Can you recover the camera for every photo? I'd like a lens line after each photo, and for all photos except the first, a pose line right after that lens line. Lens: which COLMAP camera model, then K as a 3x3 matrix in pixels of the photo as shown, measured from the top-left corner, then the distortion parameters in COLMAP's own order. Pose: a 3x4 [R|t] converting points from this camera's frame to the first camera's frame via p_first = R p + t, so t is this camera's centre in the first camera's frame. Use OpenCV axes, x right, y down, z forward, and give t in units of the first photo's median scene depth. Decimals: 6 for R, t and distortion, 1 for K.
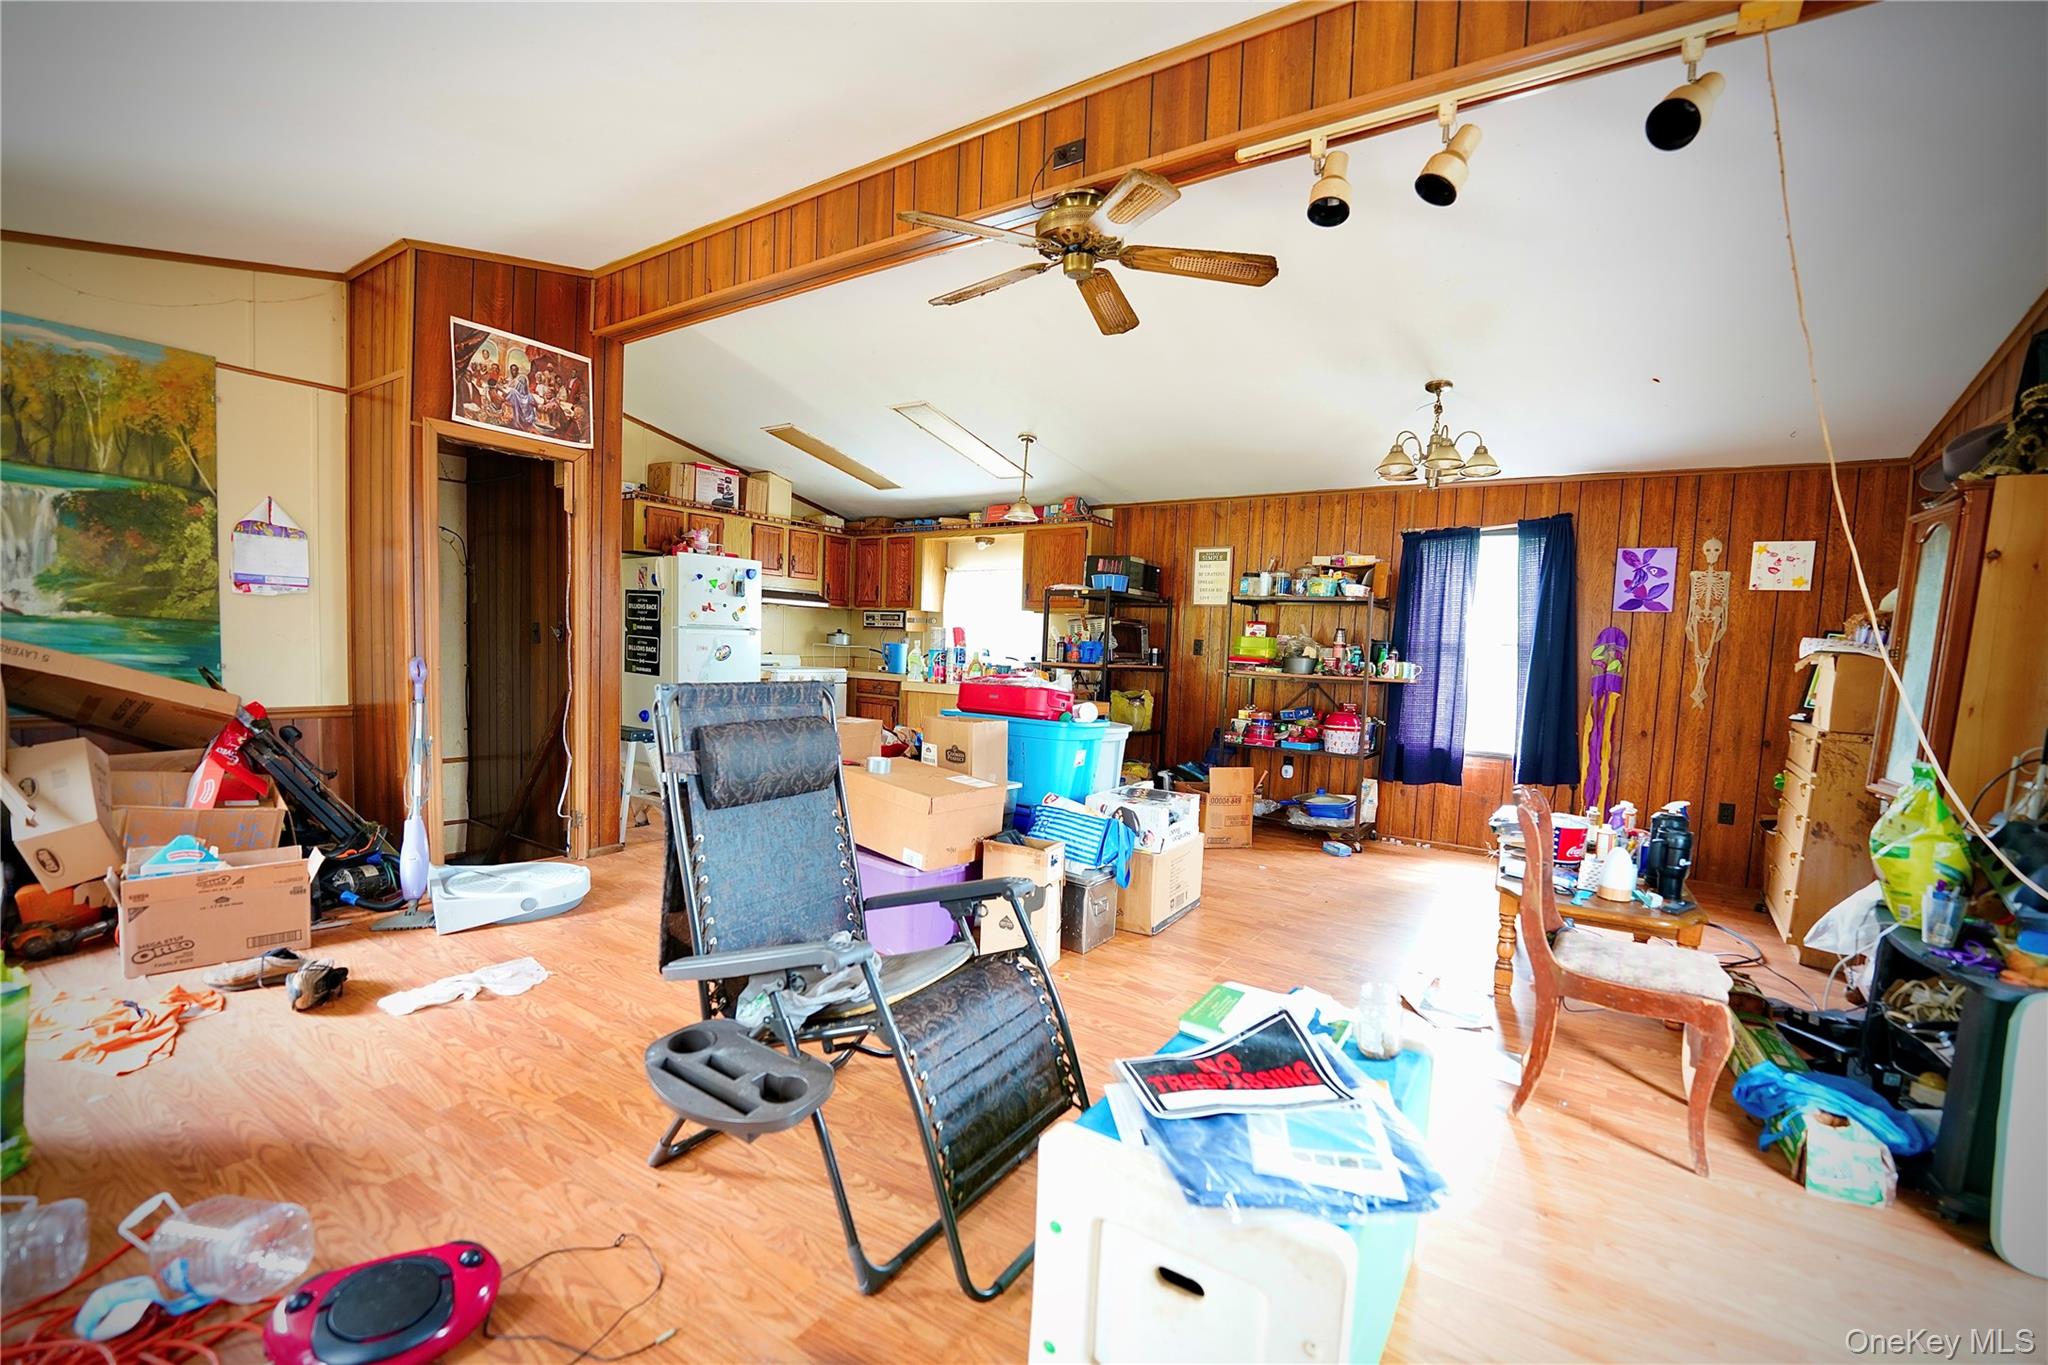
lens RADIAL K [[852.3, 0, 1009.8], [0, 852.3, 705.3], [0, 0, 1]] dist [-0.023752, -0.000299]
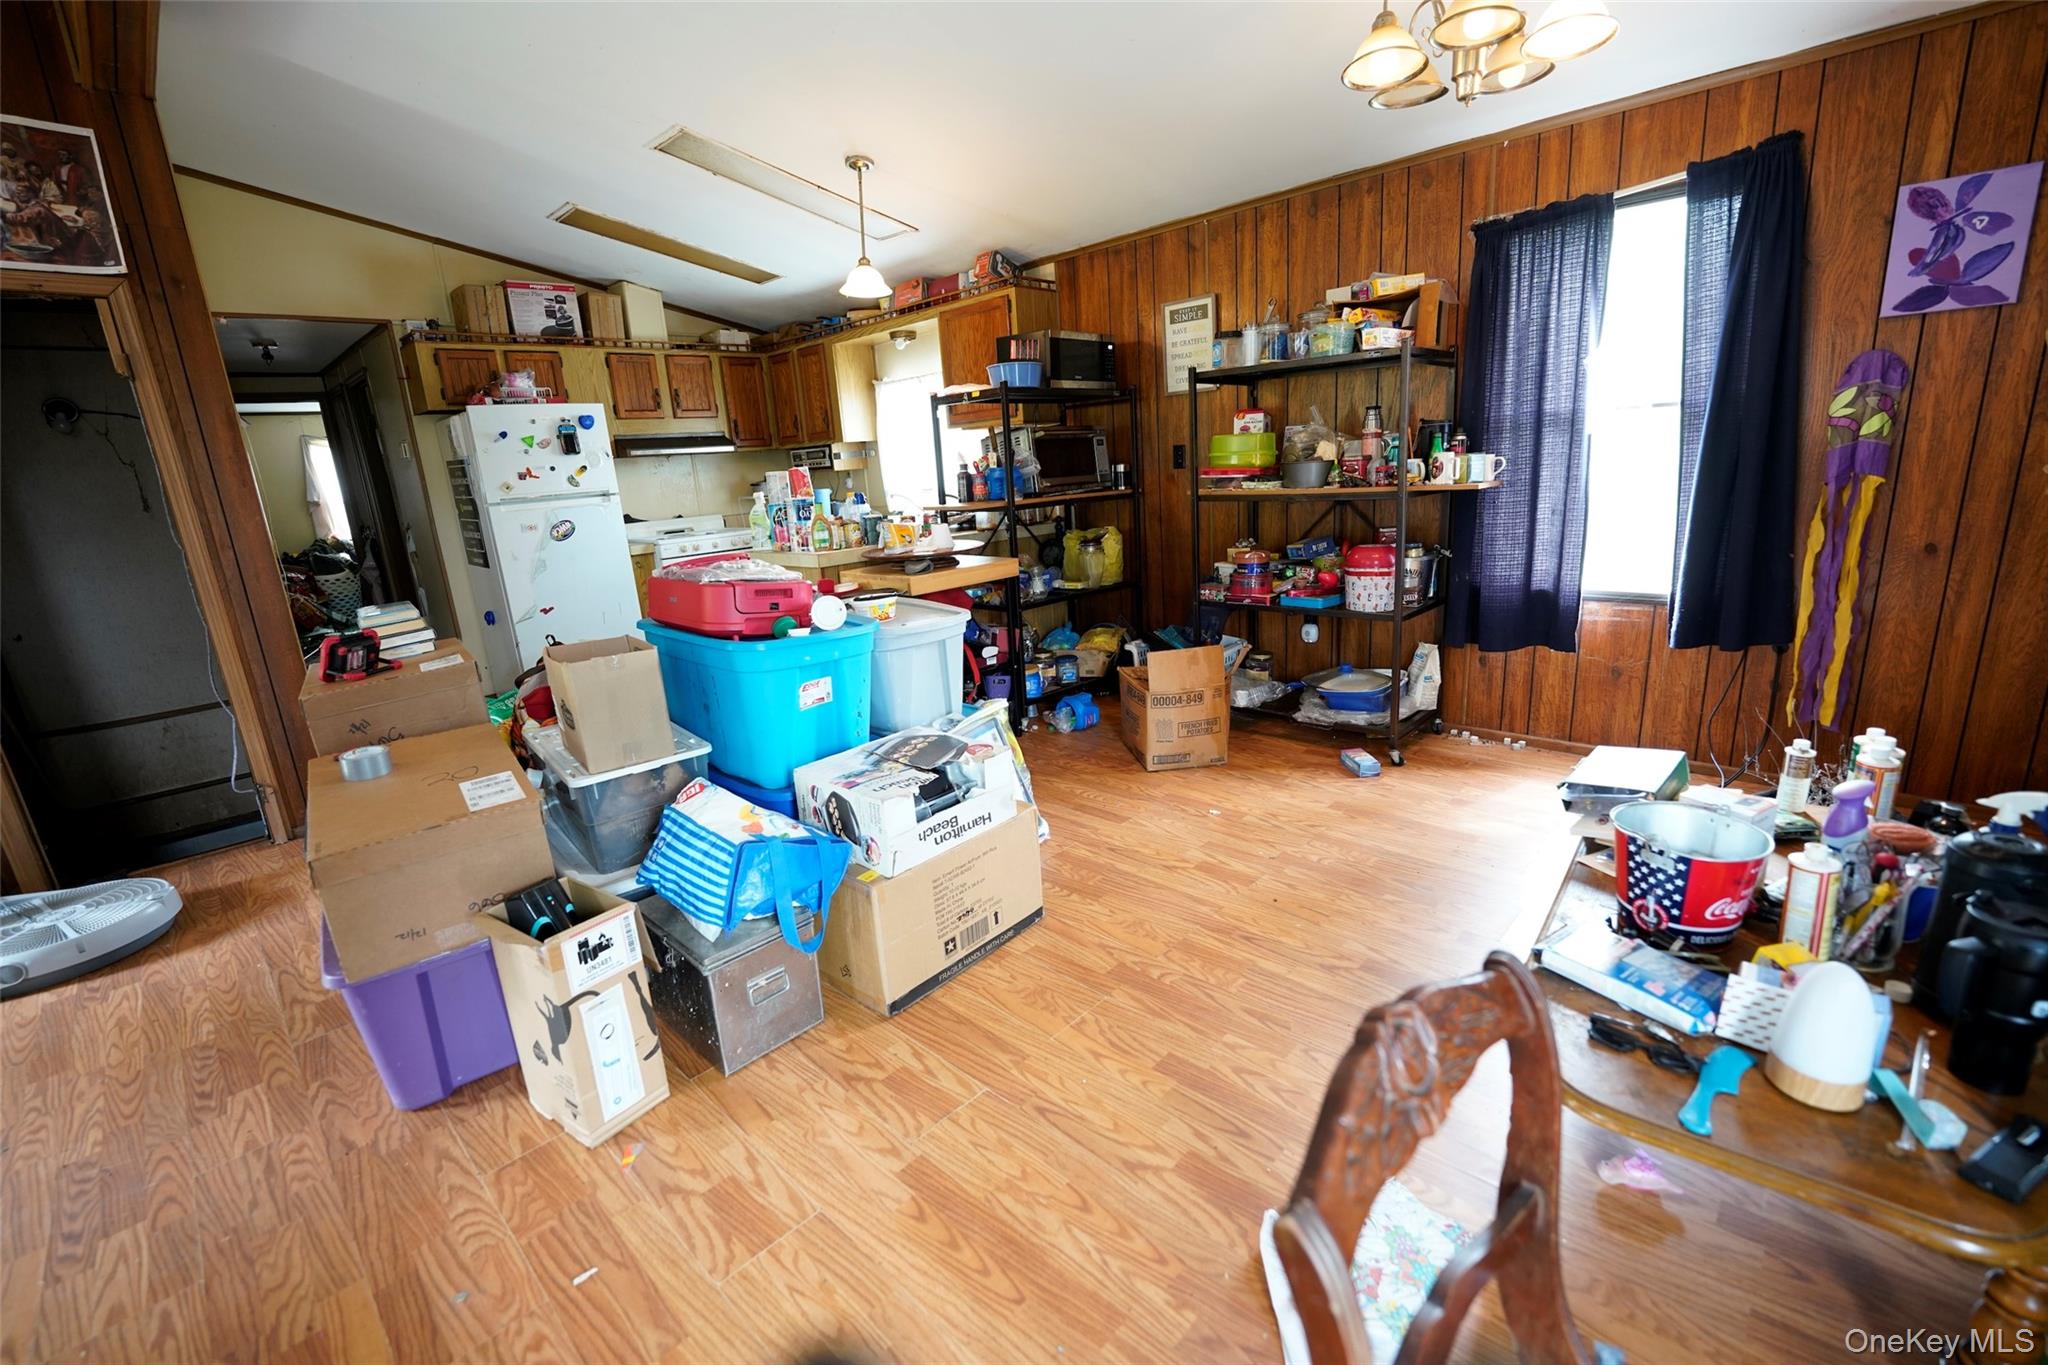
lens RADIAL K [[854.6, 0, 1021.7], [0, 854.6, 674.3], [0, 0, 1]] dist [-0.027218, 0.004289]
pose [[0.982080, -0.062073, -0.177950, 0.253521], [0.092499, 0.981412, 0.168149, -0.028516], [0.164204, -0.181596, 0.969567, 0.347523]]
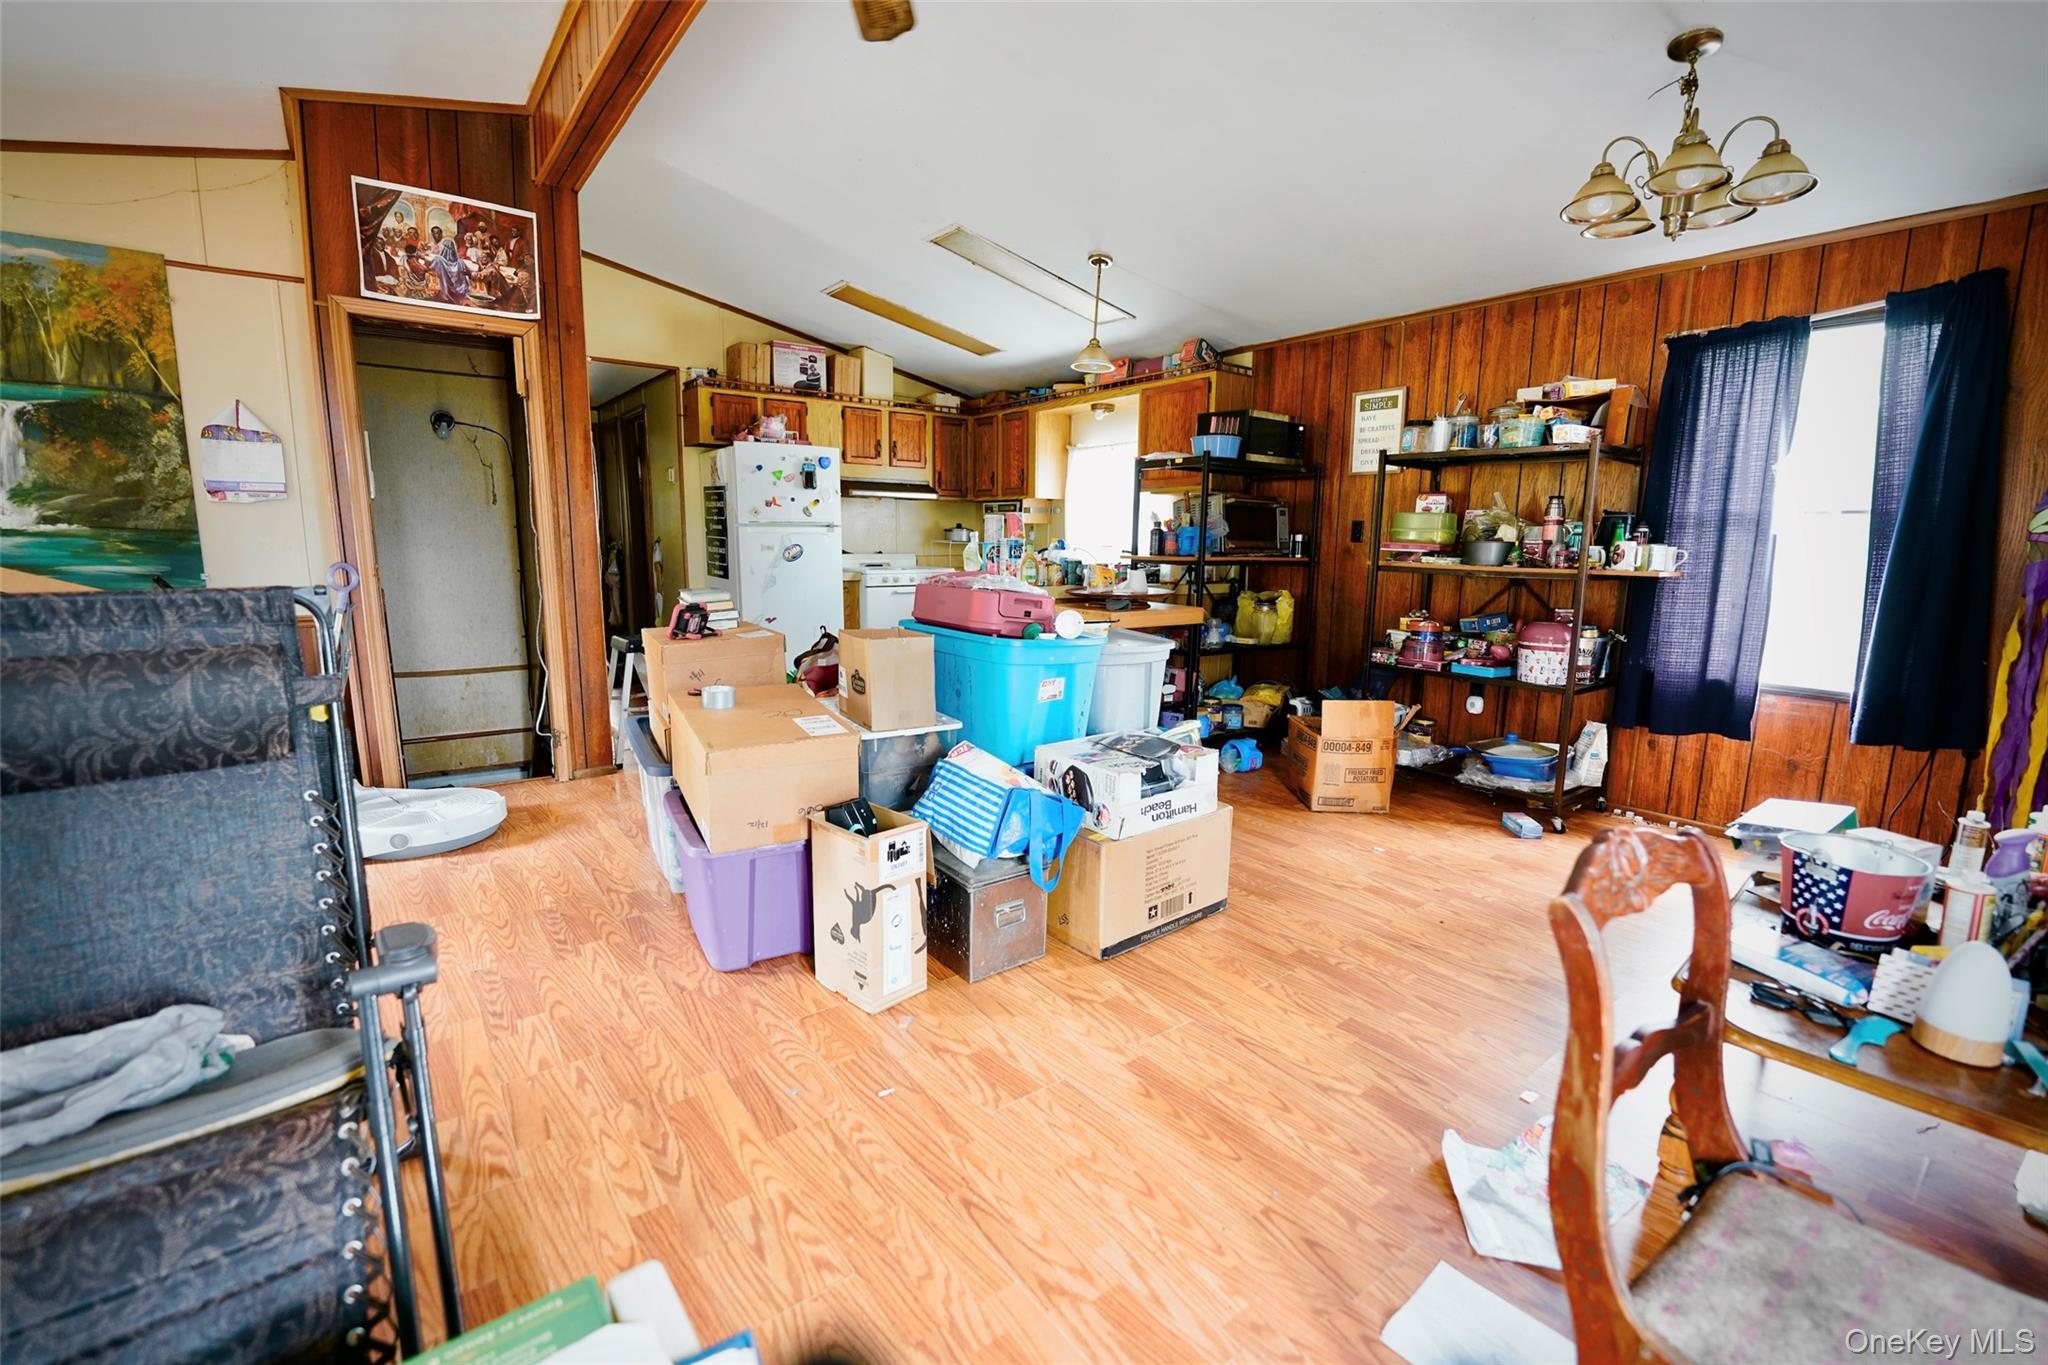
lens RADIAL K [[854.6, 0, 1021.7], [0, 854.6, 674.3], [0, 0, 1]] dist [-0.027218, 0.004289]
pose [[0.951417, 0.022395, -0.307090, 0.211807], [0.002212, 0.996829, 0.079548, -0.005155], [0.307897, -0.076363, 0.948350, 0.248932]]
